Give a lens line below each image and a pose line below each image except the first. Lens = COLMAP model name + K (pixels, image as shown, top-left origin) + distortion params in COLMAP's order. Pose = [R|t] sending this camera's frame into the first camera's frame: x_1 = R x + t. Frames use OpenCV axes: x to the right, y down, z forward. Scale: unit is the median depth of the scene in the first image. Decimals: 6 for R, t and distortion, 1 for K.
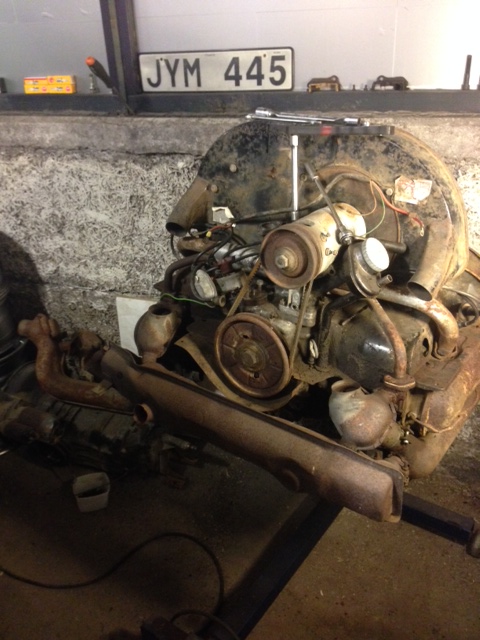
lens RADIAL K [[589.6, 0, 243.7], [0, 589.6, 323.1], [0, 0, 1]] dist [0.060764, 0.000000]
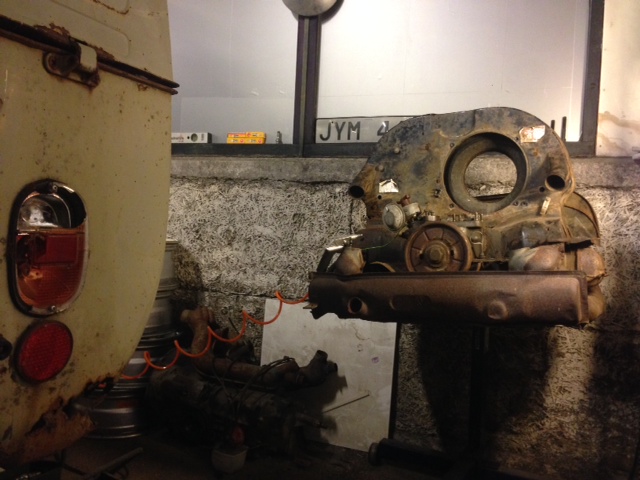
lens RADIAL K [[589.6, 0, 322.2], [0, 589.6, 242.7], [0, 0, 1]] dist [0.060764, 0.000000]
pose [[0.995566, 0.092271, -0.018302, -0.110150], [-0.091353, 0.901941, -0.422086, 0.415362], [-0.022439, 0.421886, 0.906371, -0.157024]]
